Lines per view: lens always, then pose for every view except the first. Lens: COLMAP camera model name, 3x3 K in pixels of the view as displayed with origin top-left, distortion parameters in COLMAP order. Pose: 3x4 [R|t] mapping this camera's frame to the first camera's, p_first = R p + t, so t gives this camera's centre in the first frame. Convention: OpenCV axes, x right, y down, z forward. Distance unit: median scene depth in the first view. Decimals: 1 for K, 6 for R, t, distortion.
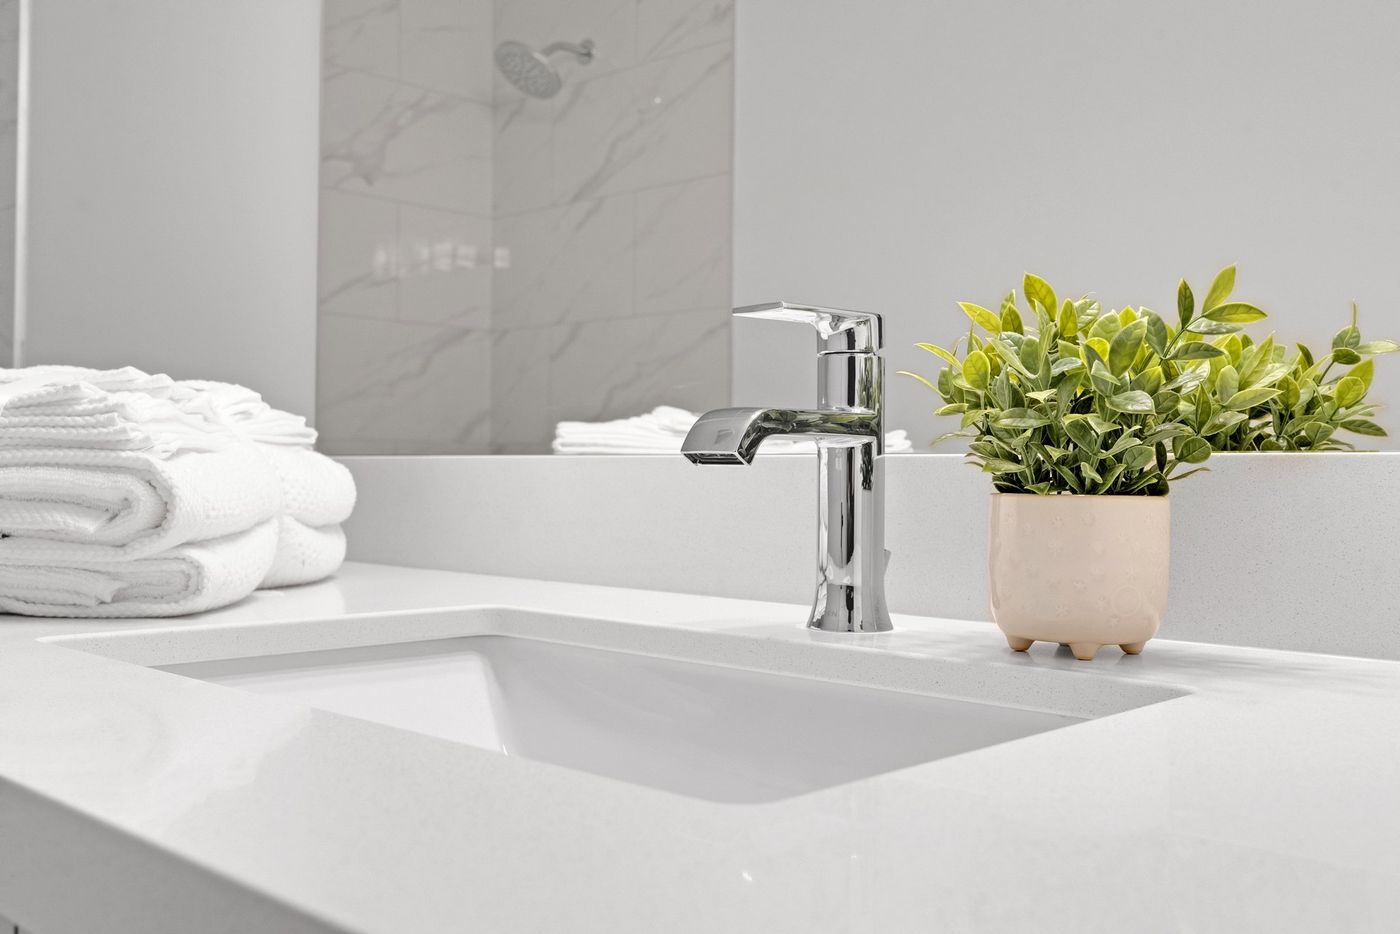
lens RADIAL K [[1359.4, 0, 701.9], [0, 1359.4, 463.6], [0, 0, 1]] dist [-0.007843, 0.000000]
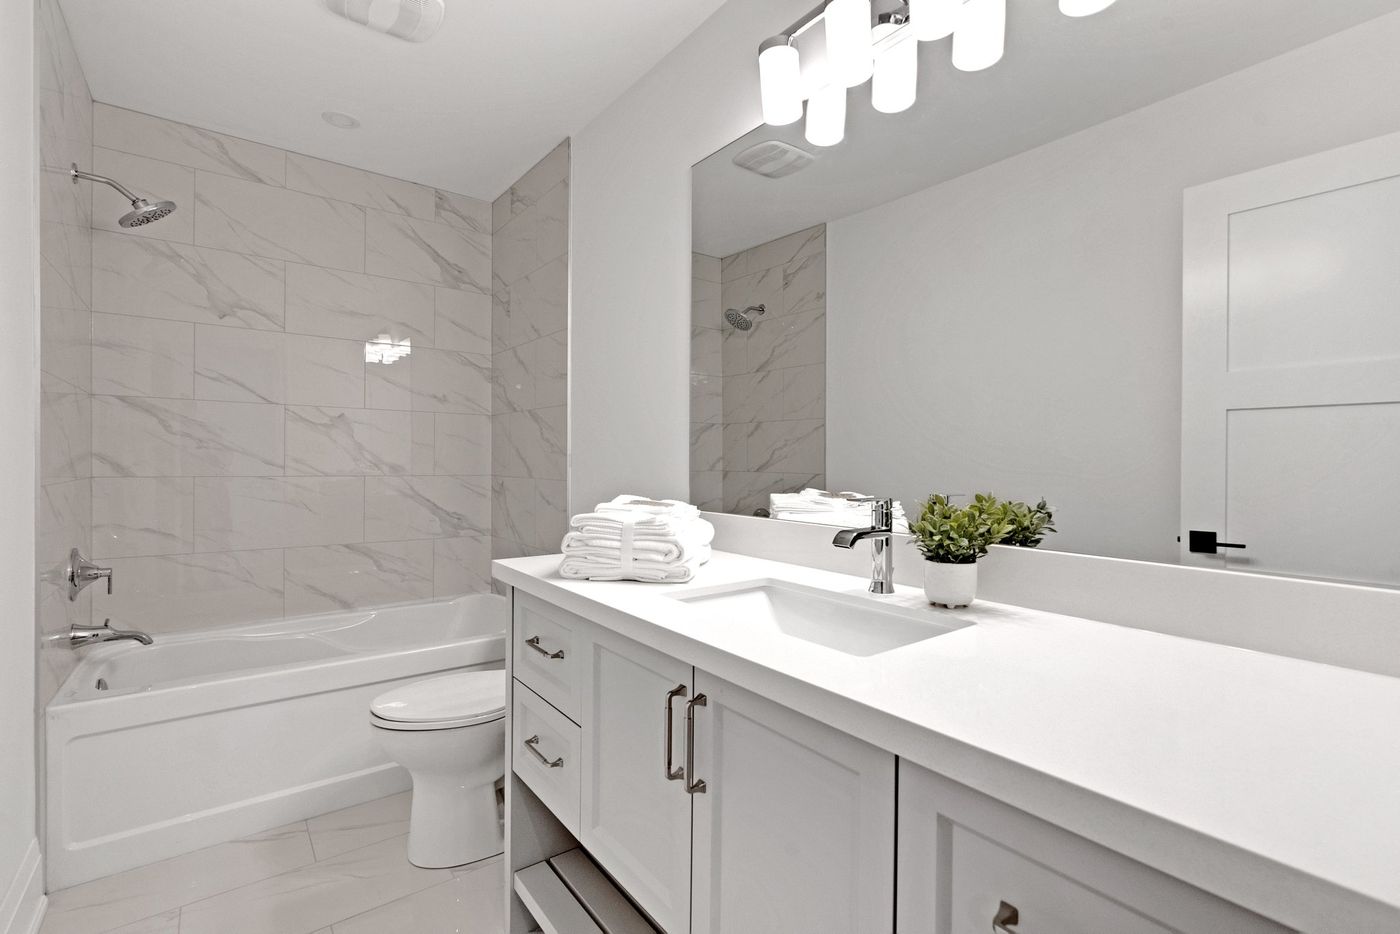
lens RADIAL K [[635.0, 0, 689.9], [0, 635.0, 468.1], [0, 0, 1]] dist [-0.008343, 0.004177]
pose [[0.984915, -0.008263, -0.172843, -0.083504], [0.012300, 0.999676, 0.022299, -0.221912], [0.172602, -0.024088, 0.984697, -0.611353]]
